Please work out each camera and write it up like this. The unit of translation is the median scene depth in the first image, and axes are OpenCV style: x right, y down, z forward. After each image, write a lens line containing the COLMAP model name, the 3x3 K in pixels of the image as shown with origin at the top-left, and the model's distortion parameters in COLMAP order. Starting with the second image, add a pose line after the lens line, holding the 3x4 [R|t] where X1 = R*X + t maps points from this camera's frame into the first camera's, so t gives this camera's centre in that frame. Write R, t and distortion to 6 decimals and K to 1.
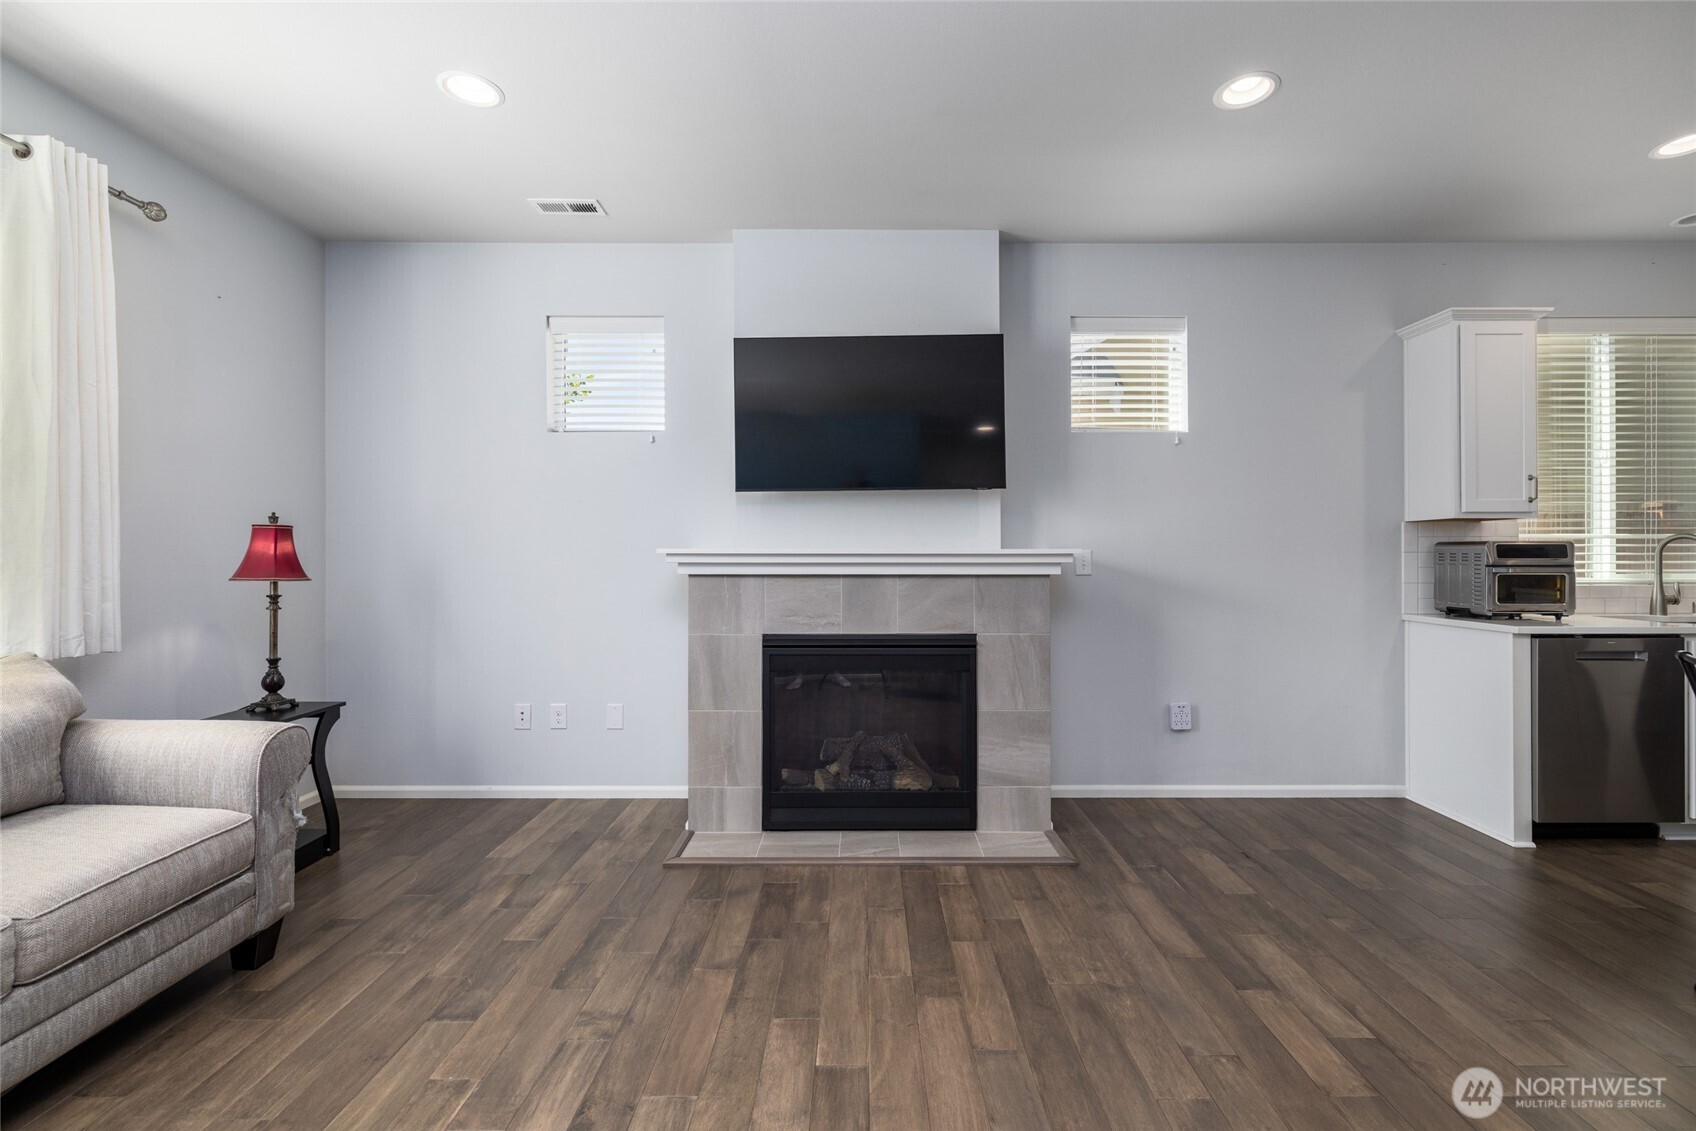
lens RADIAL K [[731.3, 0, 848.0], [0, 731.3, 565.5], [0, 0, 1]] dist [-0.000772, -0.000116]
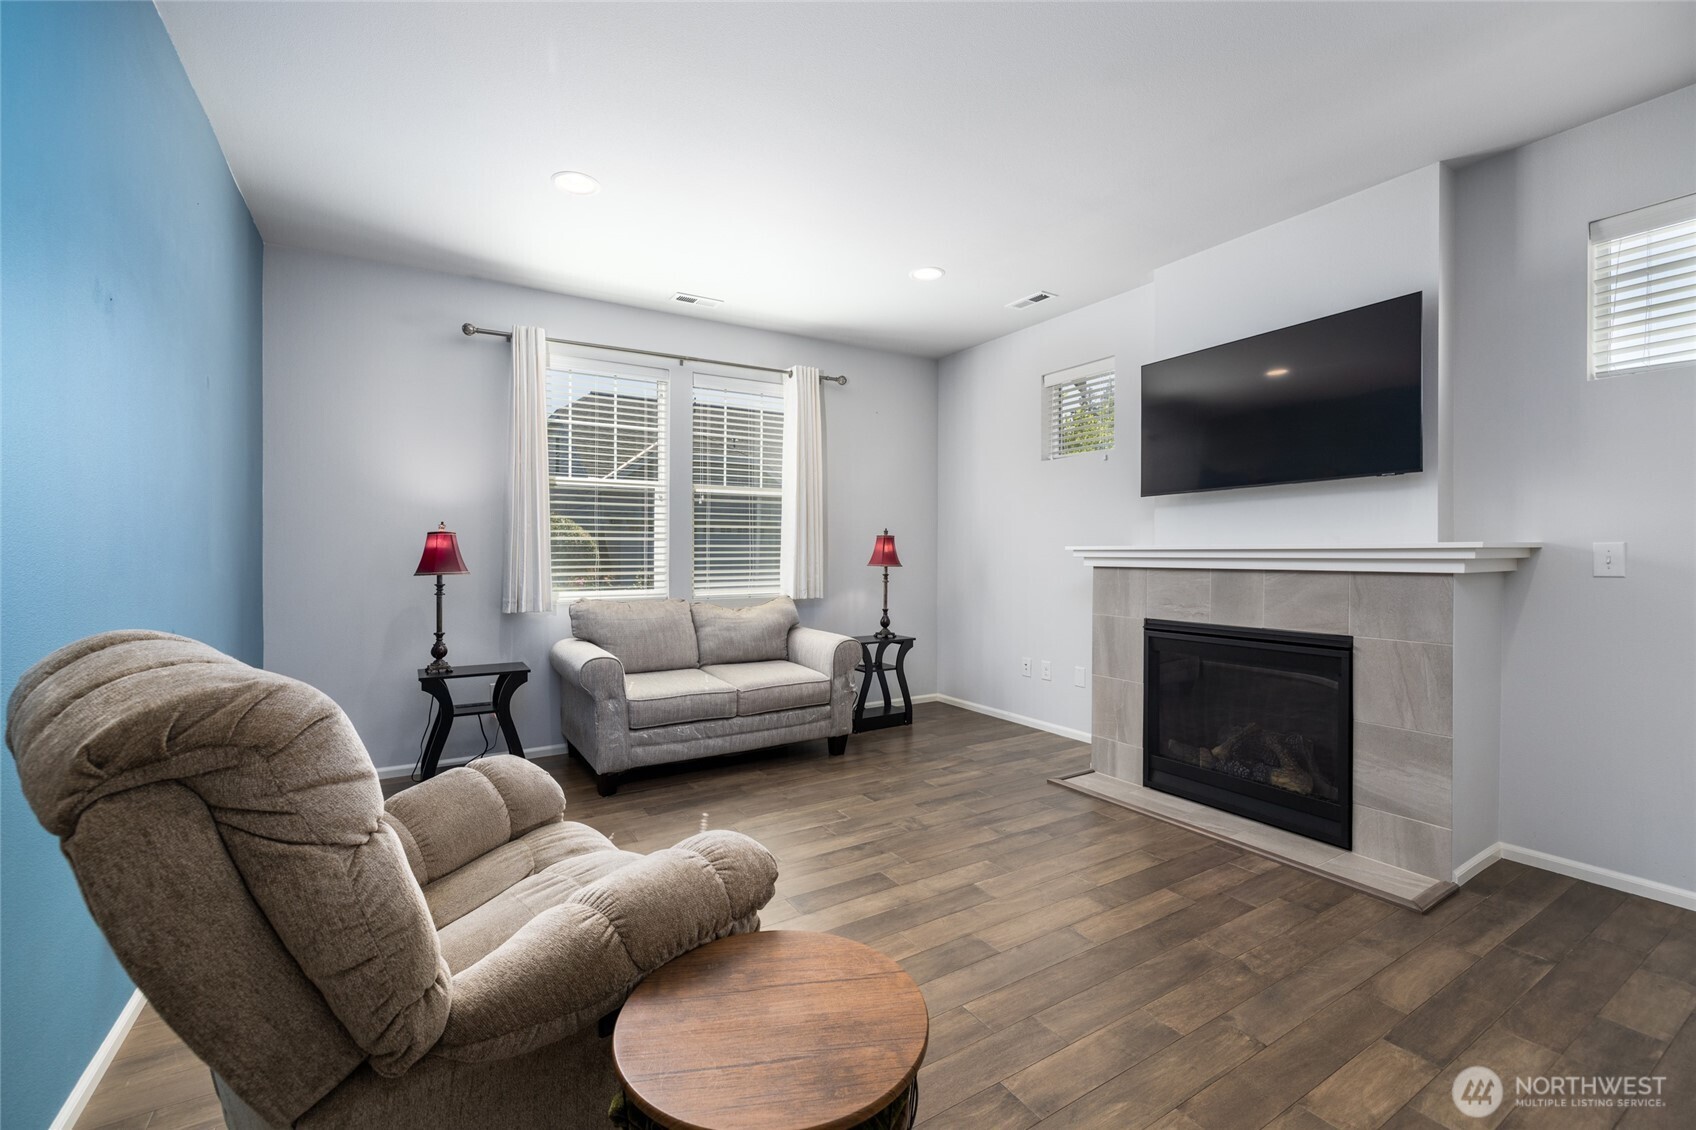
lens RADIAL K [[731.3, 0, 848.0], [0, 731.3, 565.0], [0, 0, 1]] dist [-0.000772, -0.000116]
pose [[0.512632, 0.012421, -0.858519, 0.655075], [-0.007957, 0.999921, 0.009716, 0.000686], [0.858572, 0.001851, 0.512690, -0.009881]]
